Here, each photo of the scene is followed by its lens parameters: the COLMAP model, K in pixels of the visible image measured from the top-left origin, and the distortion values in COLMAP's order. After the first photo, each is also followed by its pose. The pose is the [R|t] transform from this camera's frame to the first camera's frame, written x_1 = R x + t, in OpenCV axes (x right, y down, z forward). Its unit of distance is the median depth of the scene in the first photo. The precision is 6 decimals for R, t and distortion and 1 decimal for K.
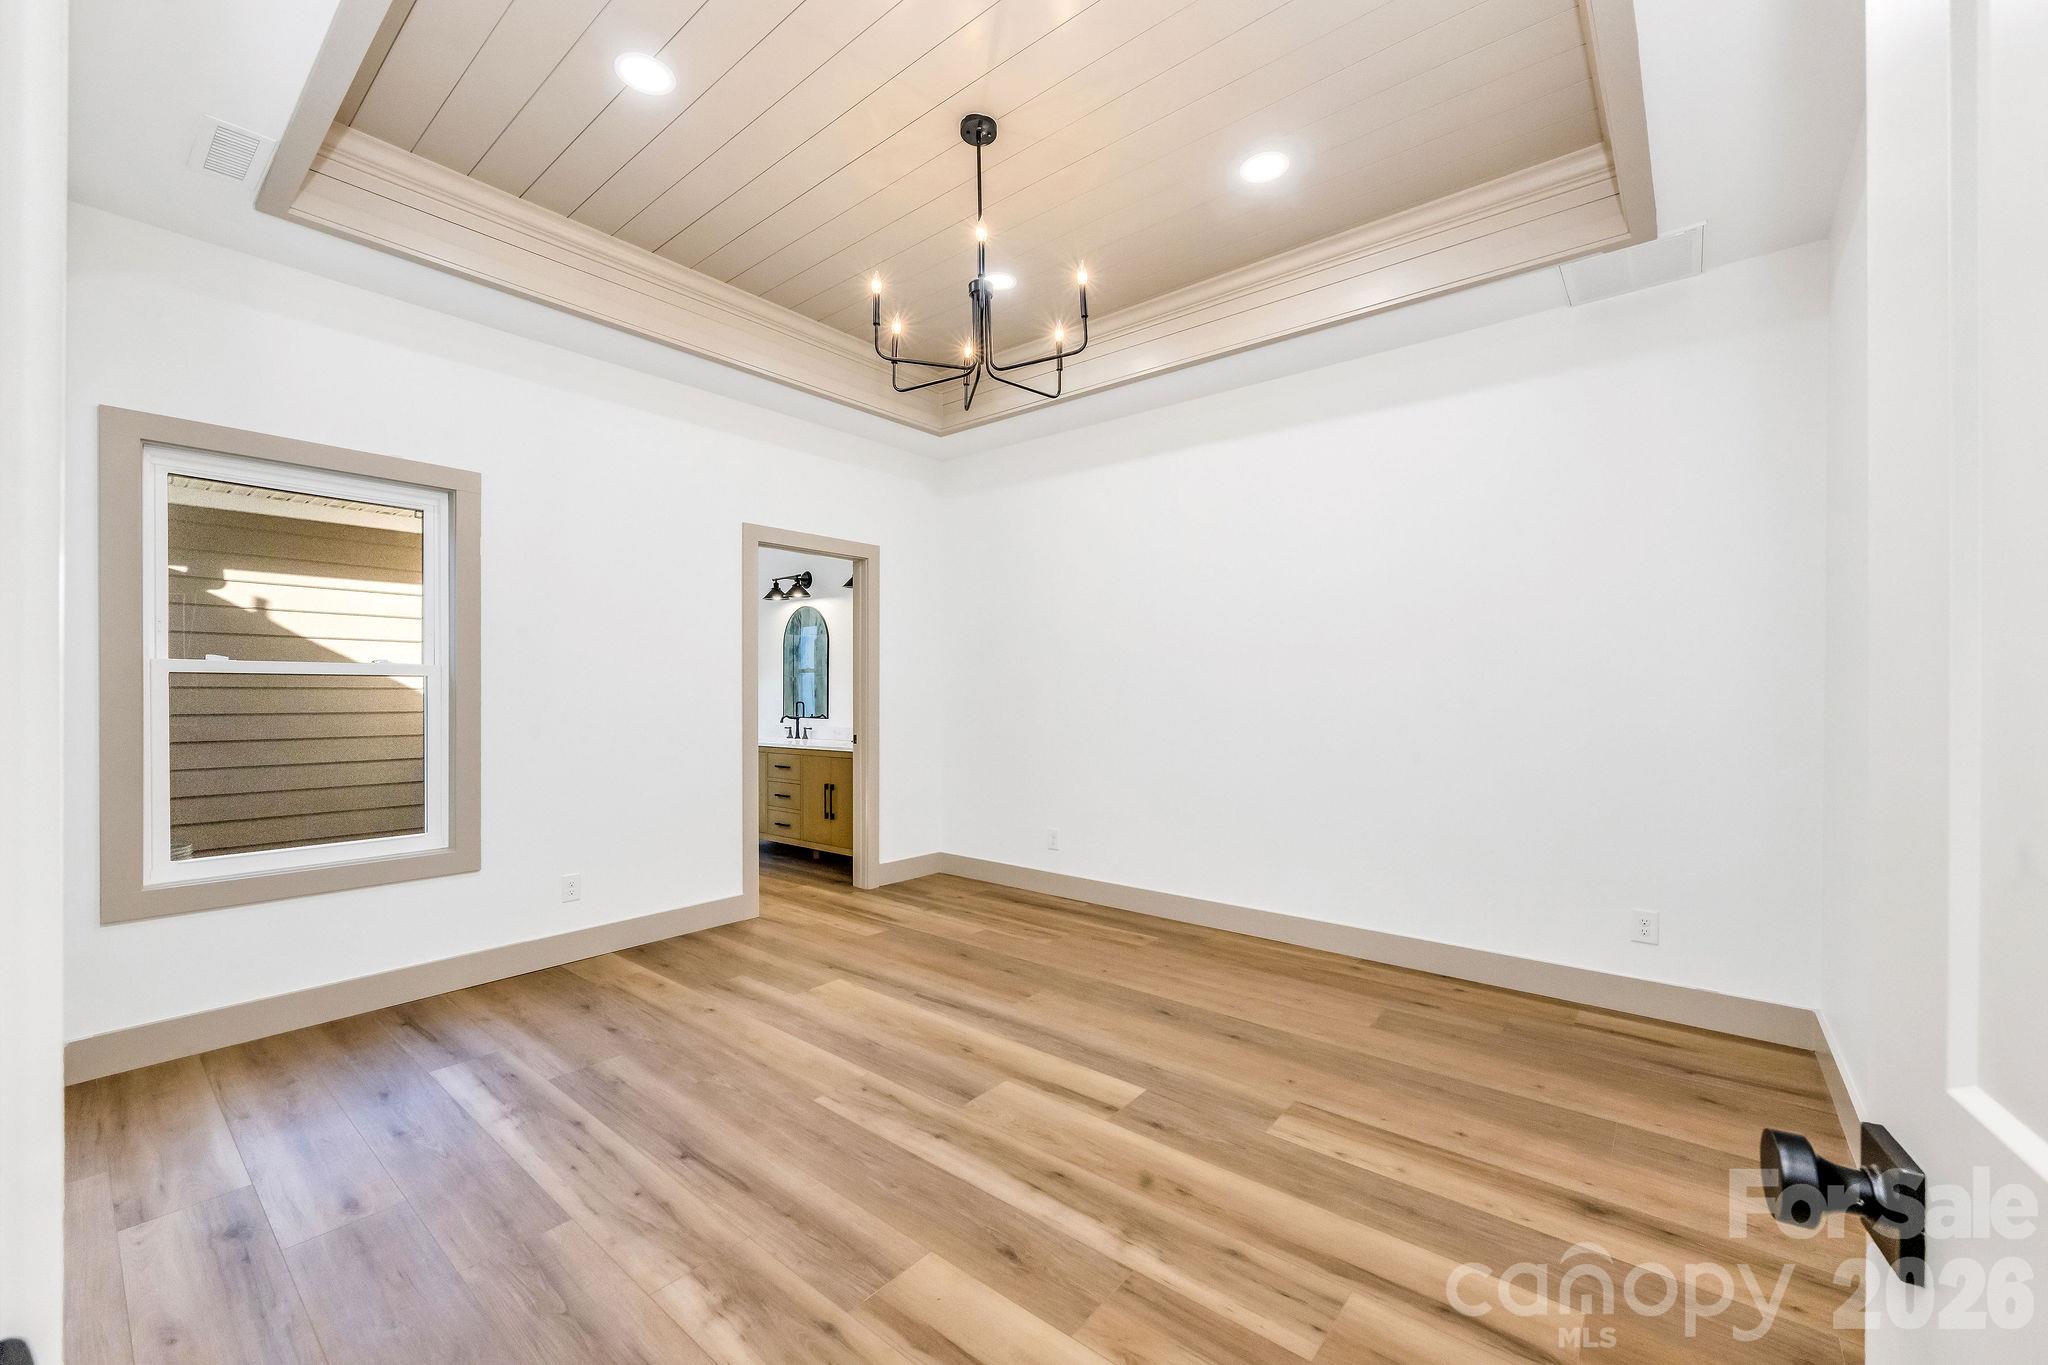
lens RADIAL K [[815.5, 0, 1020.2], [0, 815.5, 693.7], [0, 0, 1]] dist [-0.000959, 0.000362]
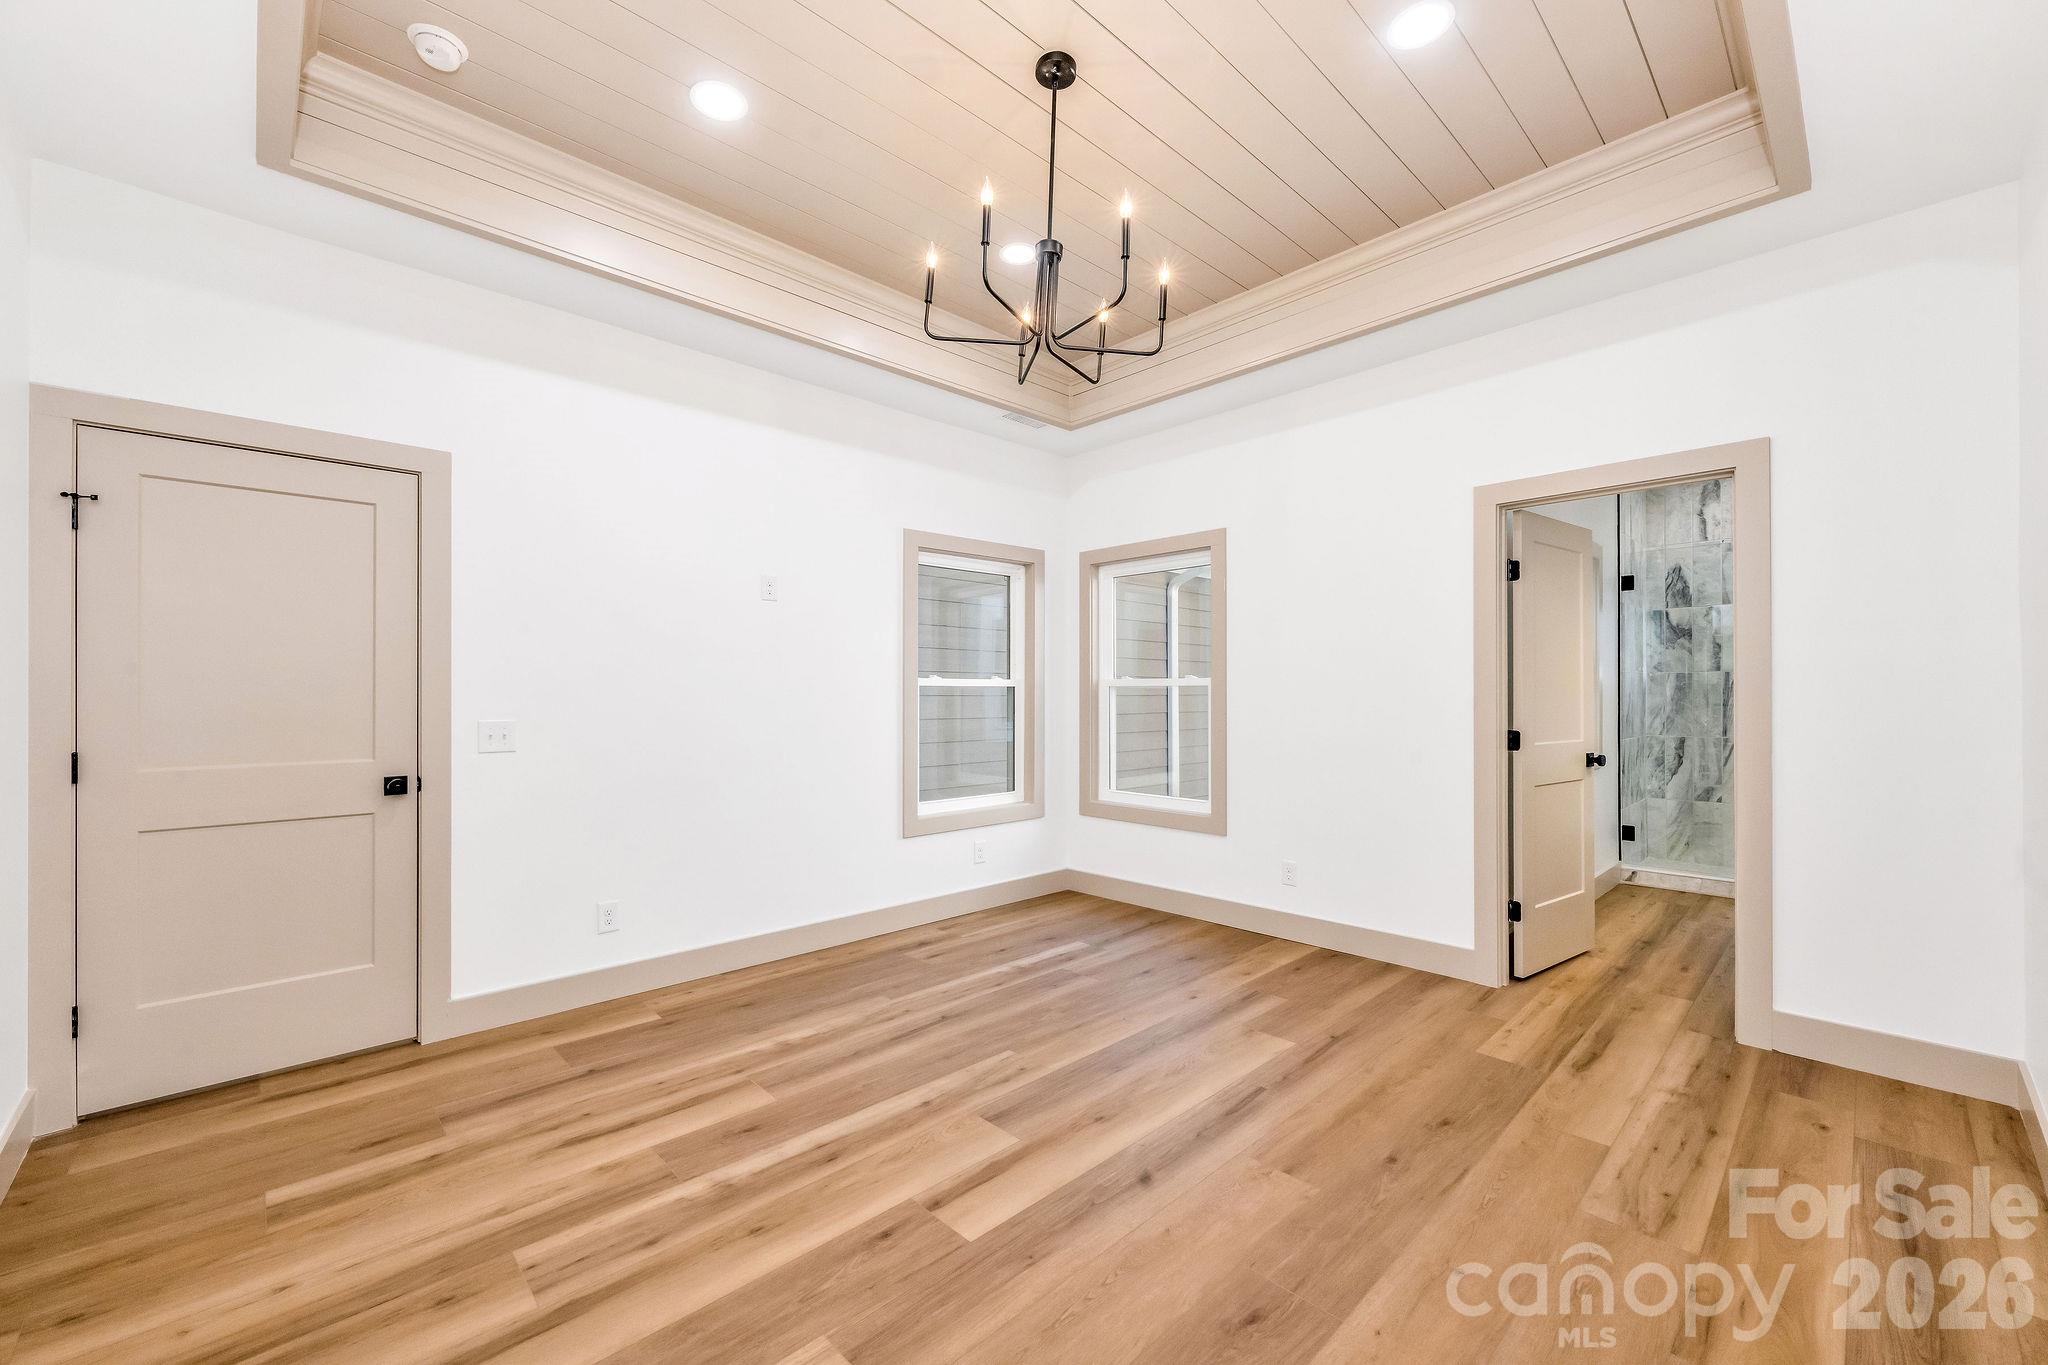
lens RADIAL K [[815.5, 0, 1031.0], [0, 815.5, 686.4], [0, 0, 1]] dist [-0.000959, 0.000362]
pose [[-0.113027, -0.008638, -0.993554, 0.785523], [-0.000493, 0.999963, -0.008638, -0.011737], [0.993592, -0.000487, -0.113027, 1.005088]]
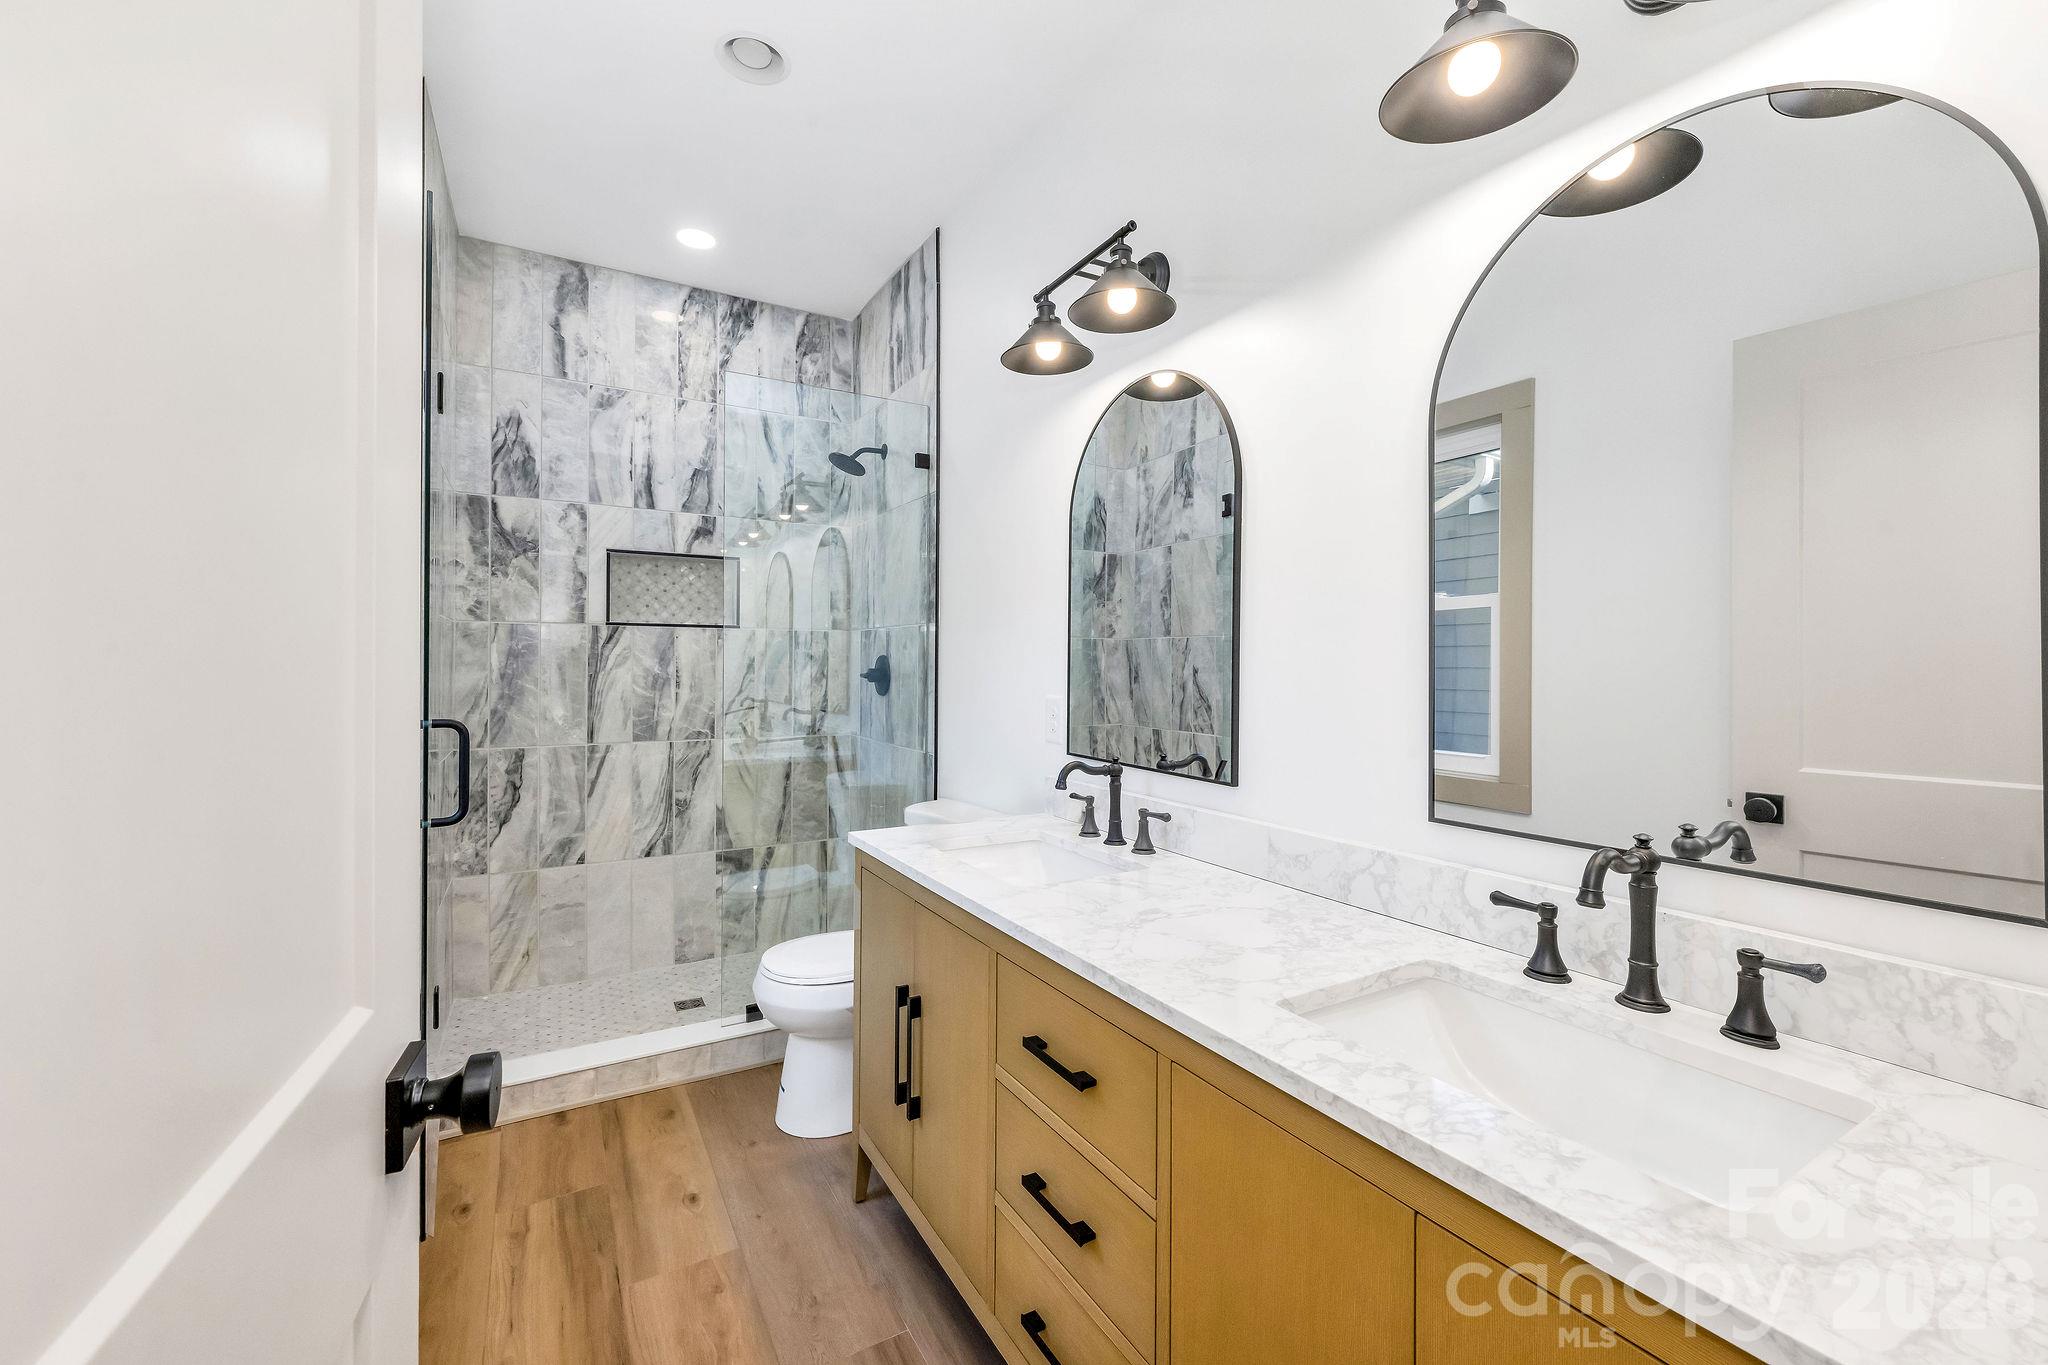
lens RADIAL K [[815.5, 0, 1014.6], [0, 815.5, 672.6], [0, 0, 1]] dist [-0.000959, 0.000362]
pose [[0.940224, 0.009295, -0.340431, -0.472384], [-0.008424, 0.999956, 0.004034, -0.010933], [0.340453, -0.000925, 0.940261, 1.624602]]
